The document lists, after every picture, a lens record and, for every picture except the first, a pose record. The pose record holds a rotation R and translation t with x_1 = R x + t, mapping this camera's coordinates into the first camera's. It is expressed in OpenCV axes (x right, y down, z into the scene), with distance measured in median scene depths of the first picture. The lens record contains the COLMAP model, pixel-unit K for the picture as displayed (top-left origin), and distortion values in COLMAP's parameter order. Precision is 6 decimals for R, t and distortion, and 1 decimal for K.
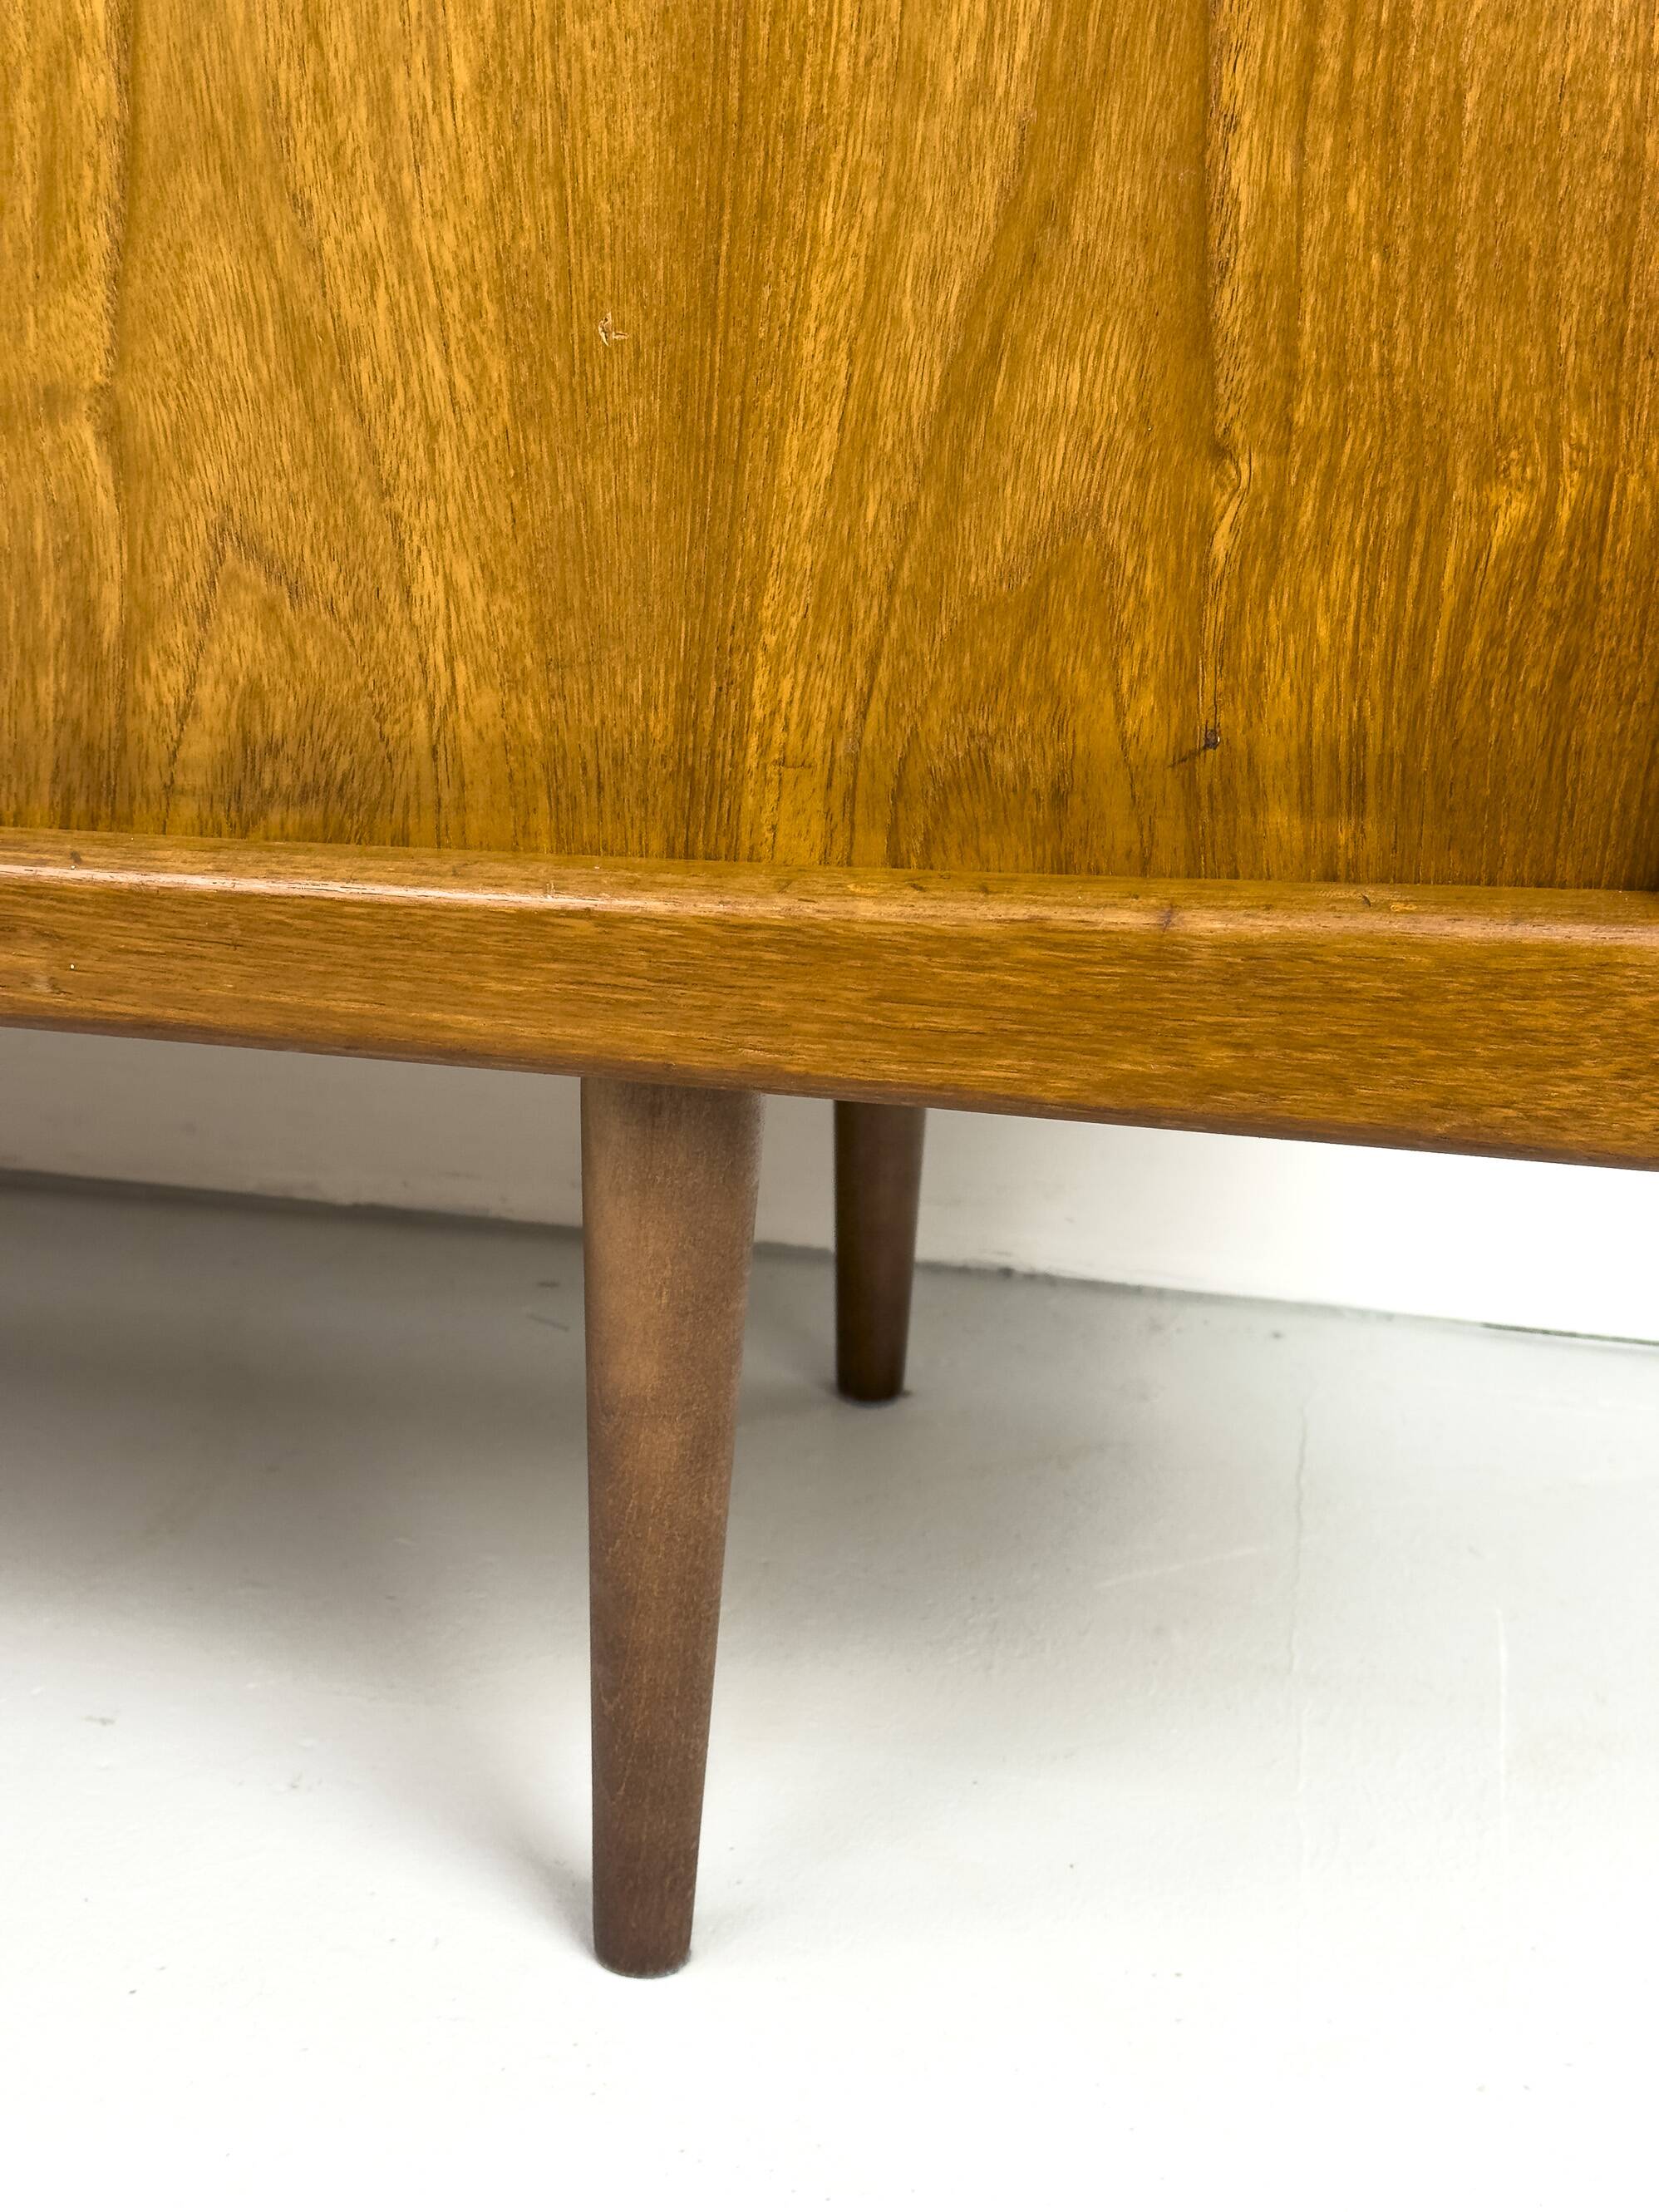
lens RADIAL K [[3051.7, 0, 829.5], [0, 3051.7, 1106.0], [0, 0, 1]] dist [0.167743, -0.302984]
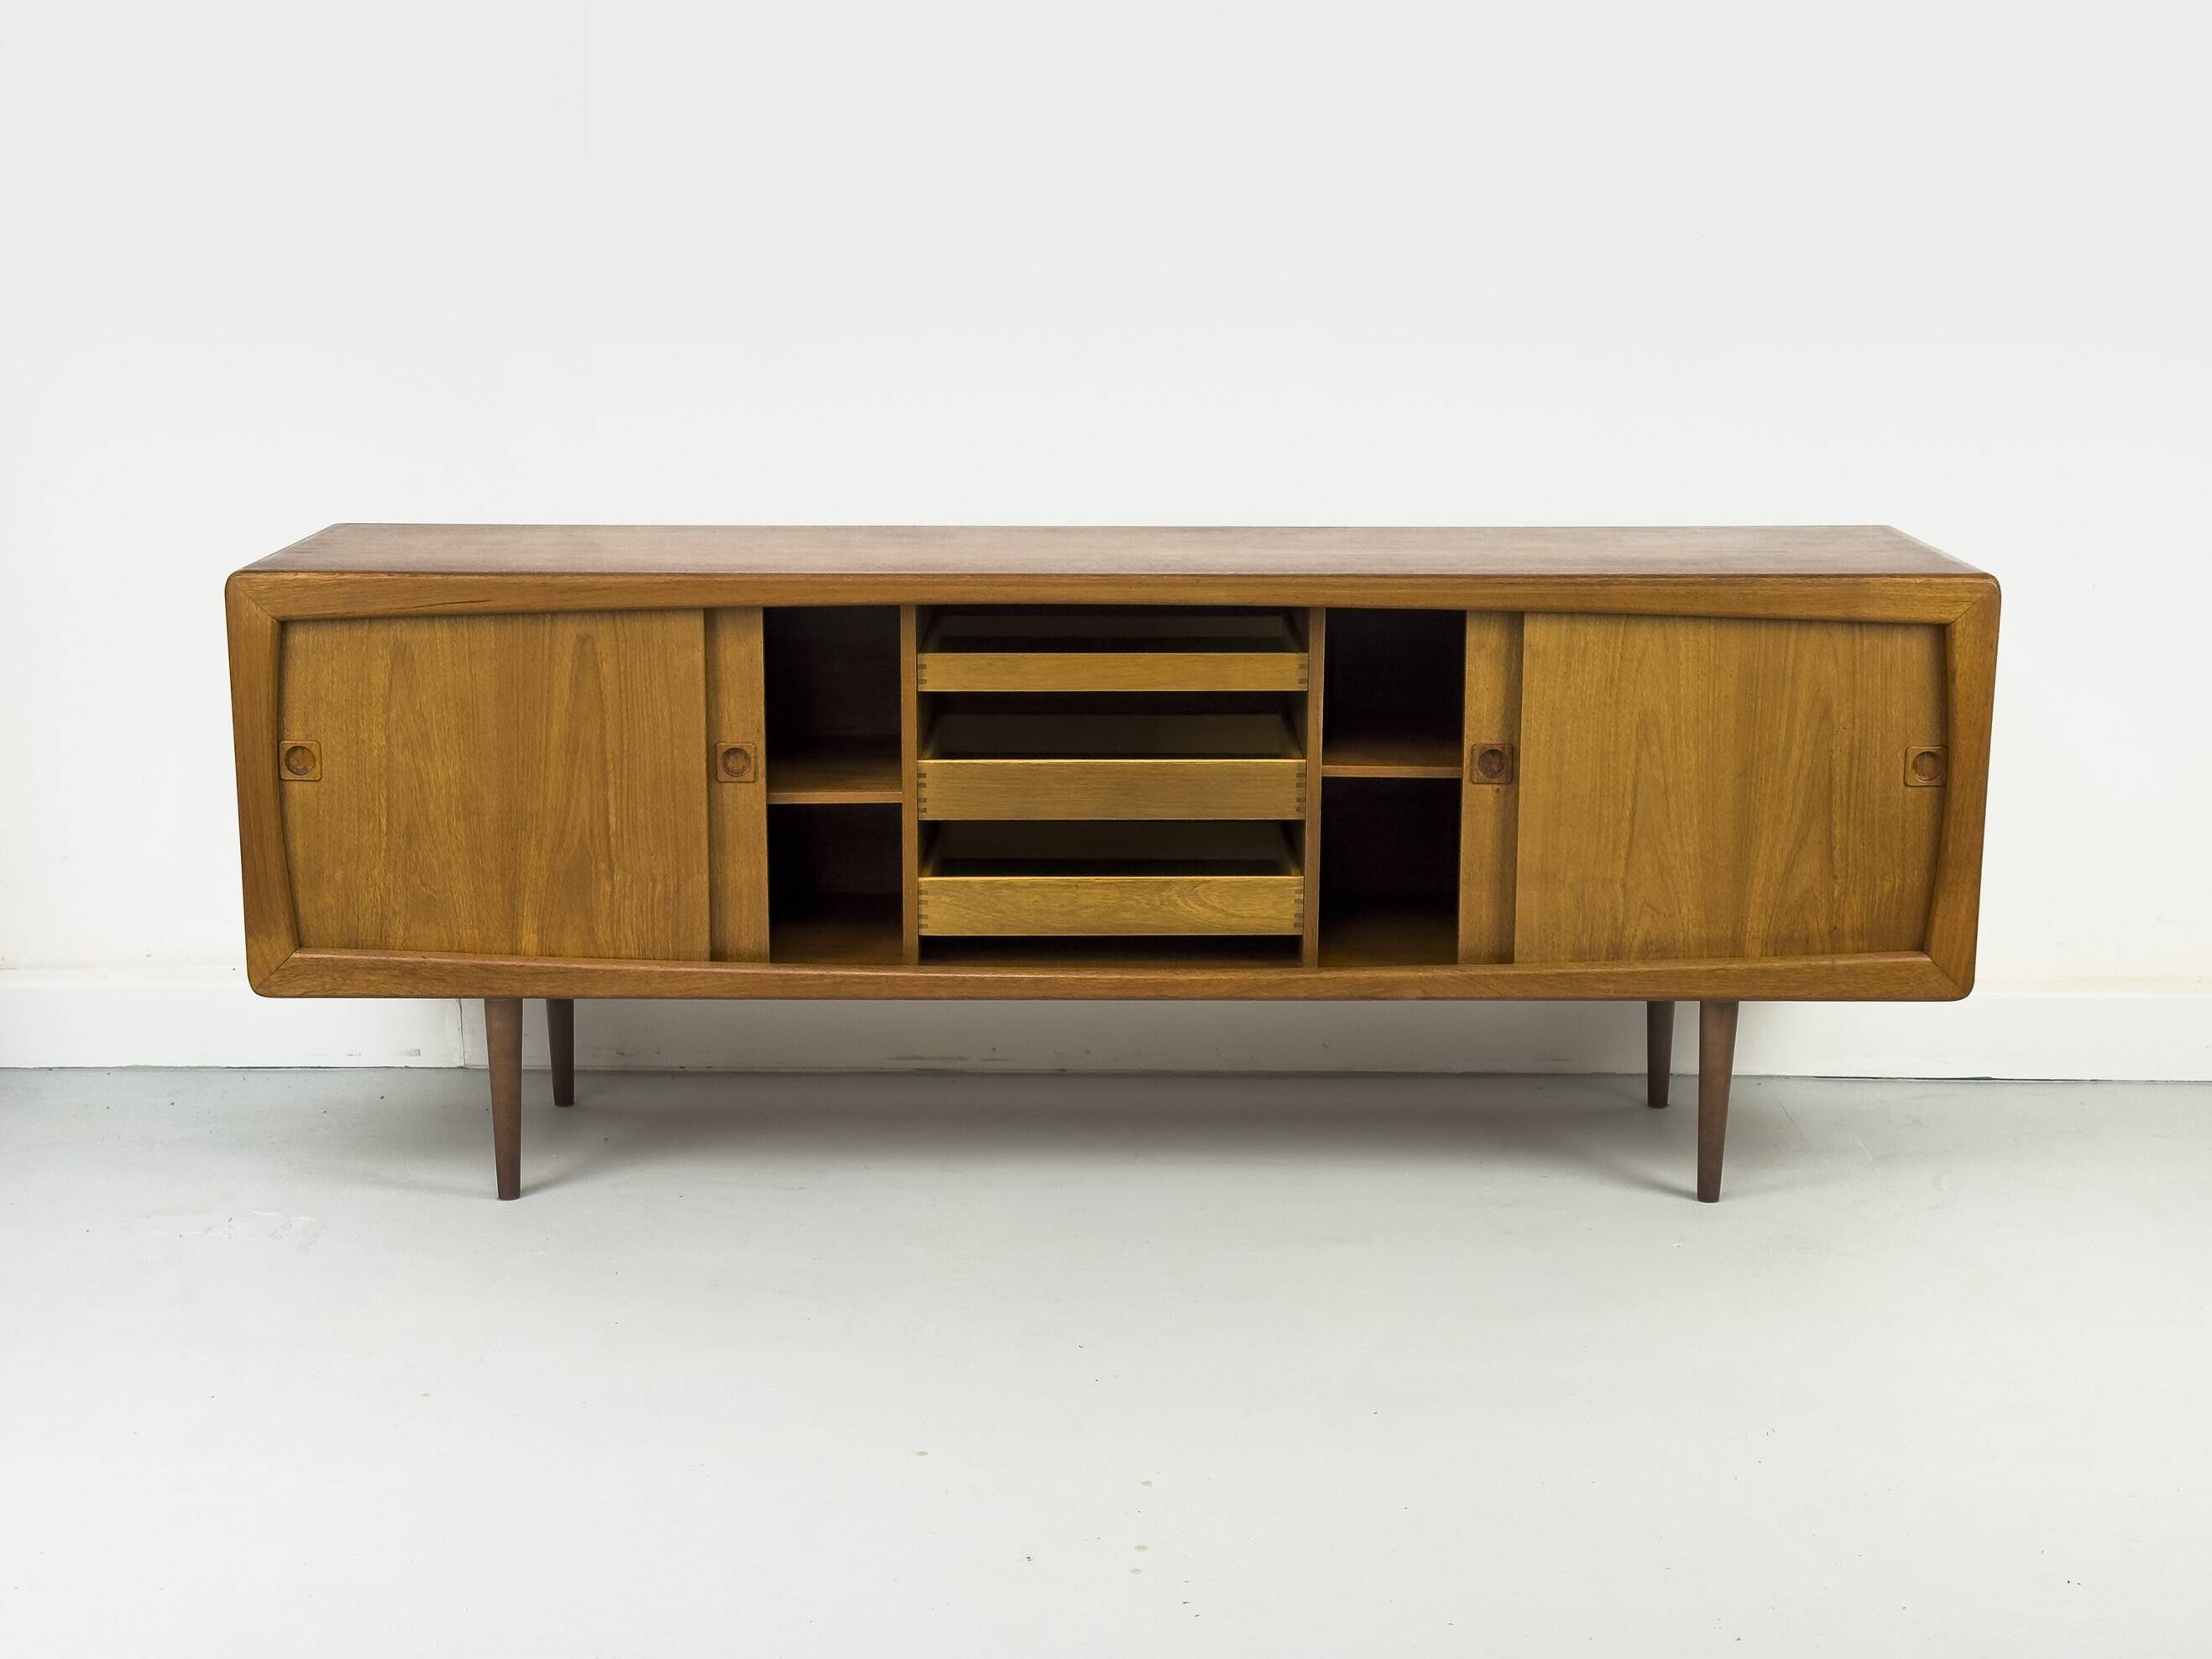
lens RADIAL K [[3052.1, 0, 1098.5], [0, 3052.1, 831.5], [0, 0, 1]] dist [0.167743, -0.302984]
pose [[0.985883, -0.071195, 0.151546, -2.024509], [0.087452, 0.990782, -0.103457, 0.163662], [-0.142784, 0.115250, 0.983021, -4.291706]]
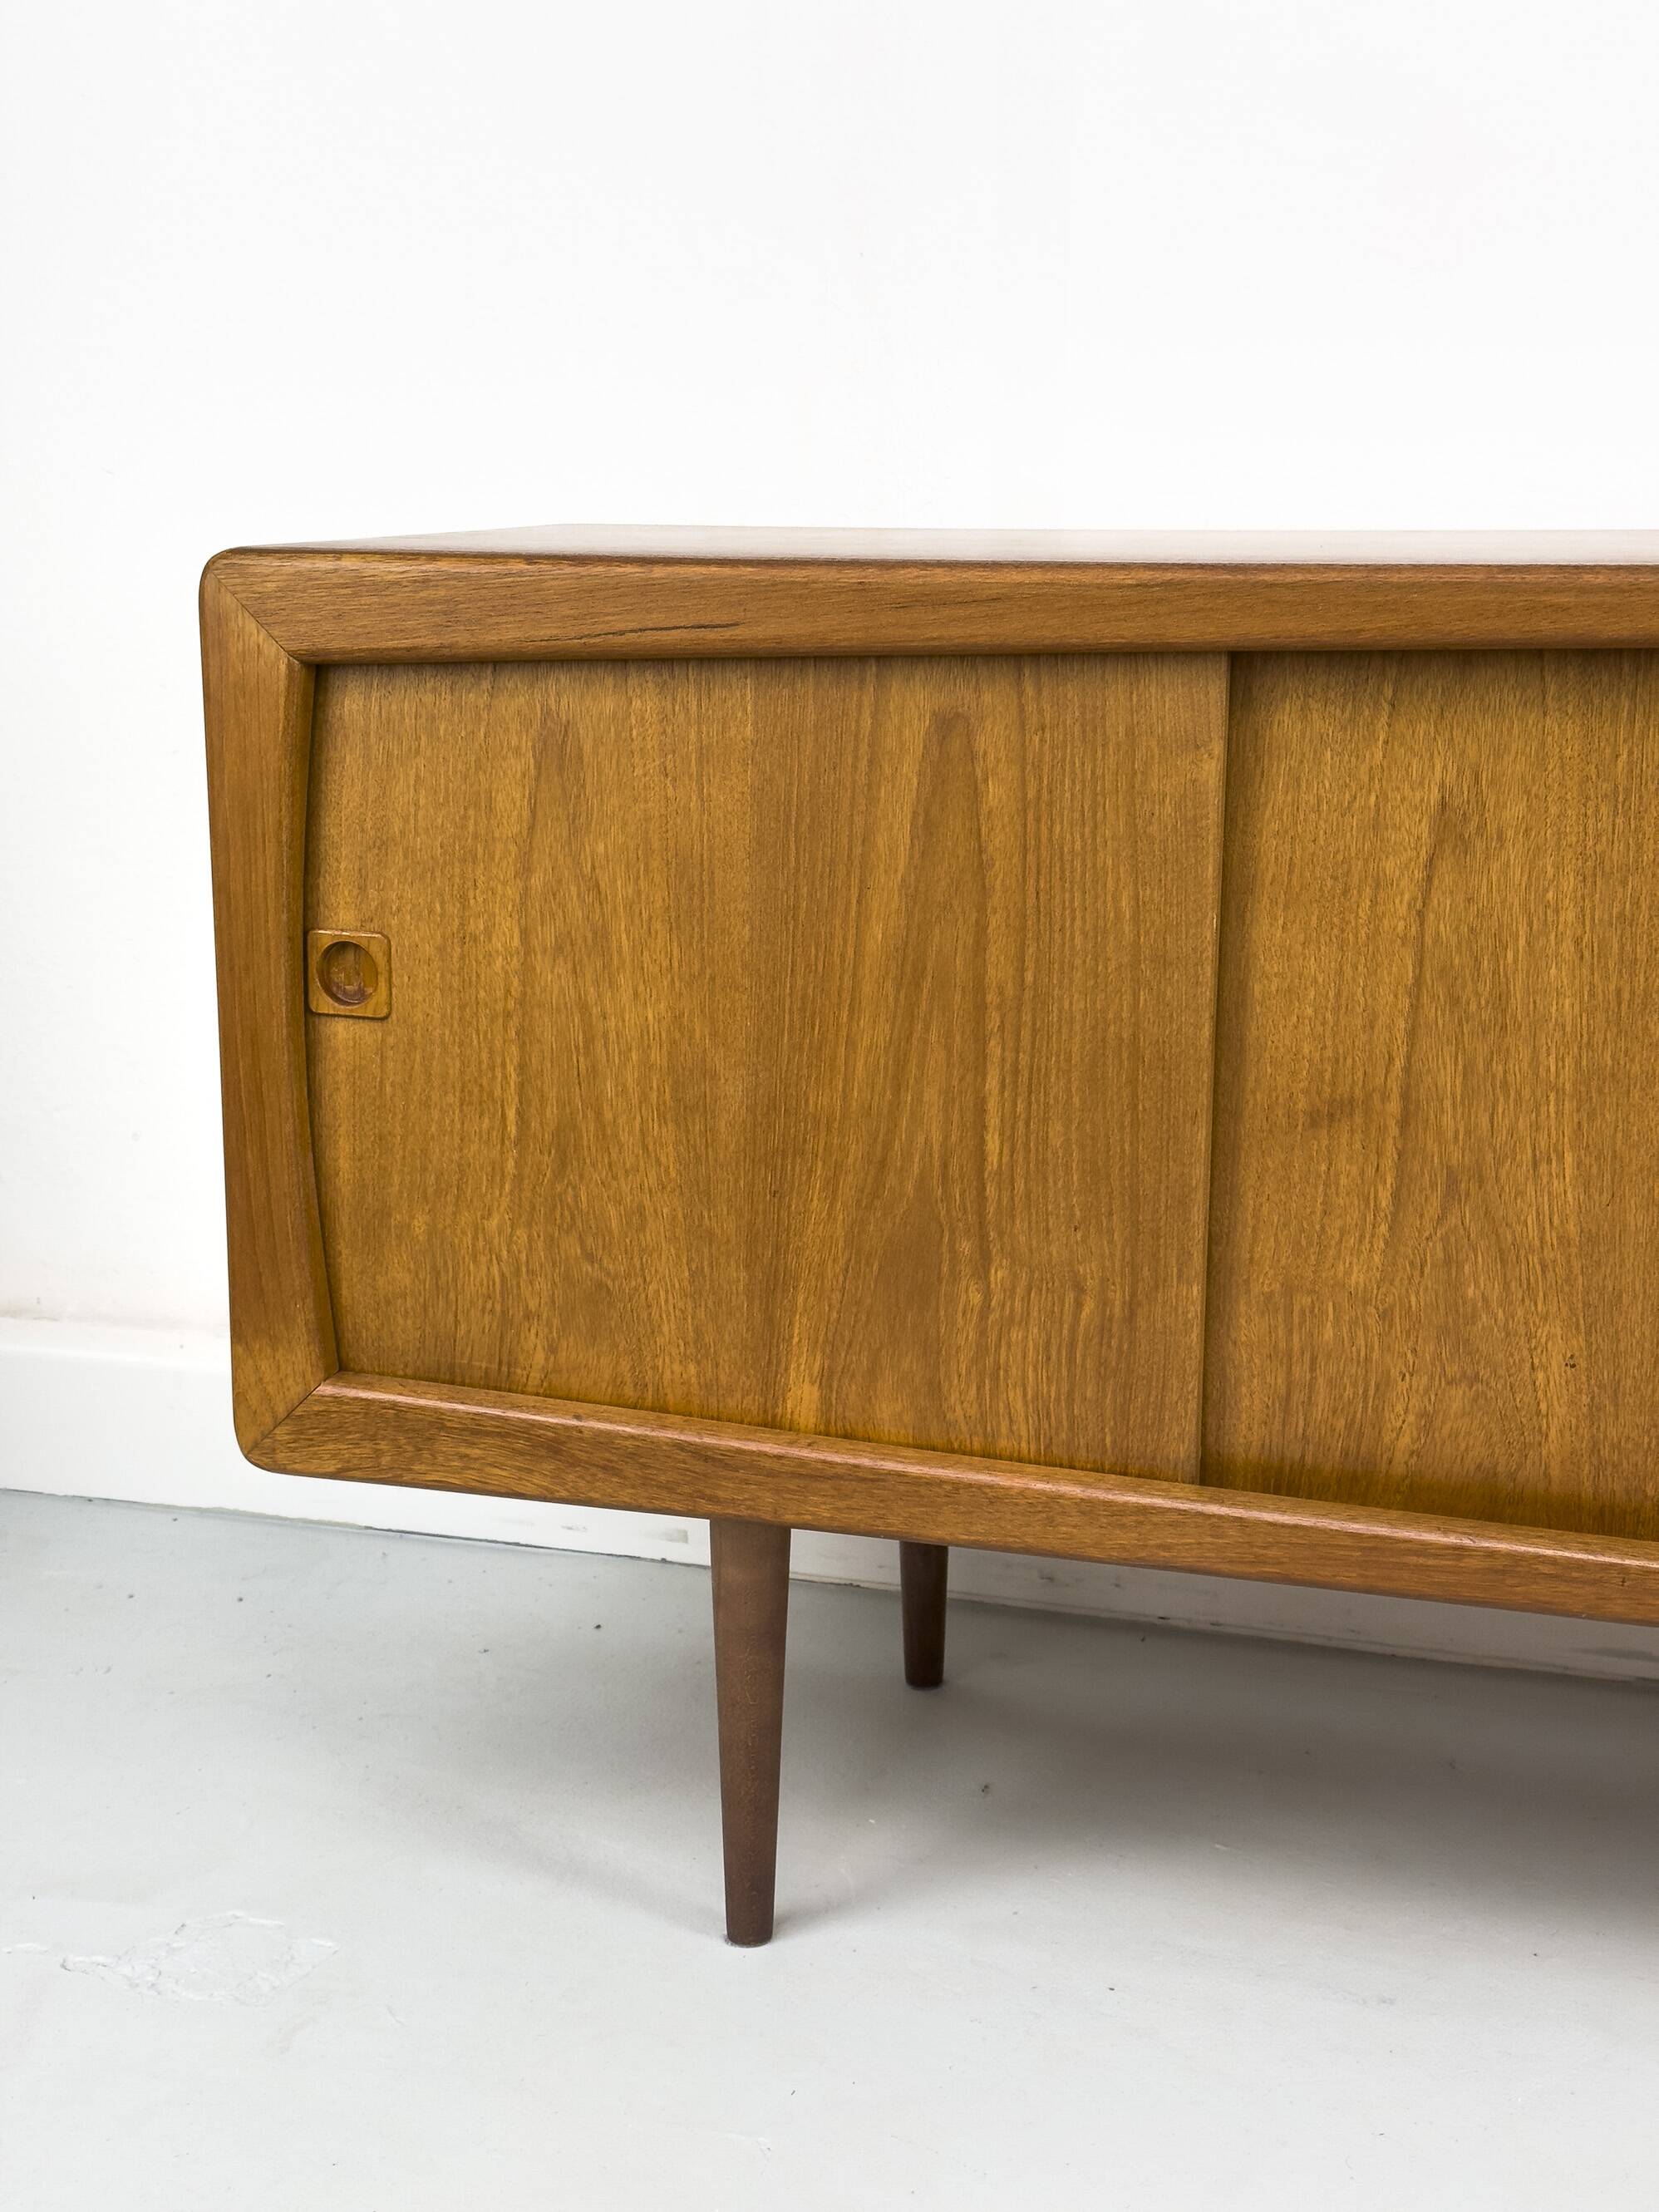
lens RADIAL K [[3051.7, 0, 829.5], [0, 3051.7, 1106.0], [0, 0, 1]] dist [0.167743, -0.302984]
pose [[0.991424, -0.009697, -0.130326, -1.862616], [-0.005417, 0.993337, -0.115117, -0.258630], [0.130574, 0.114835, 0.984766, -1.114191]]
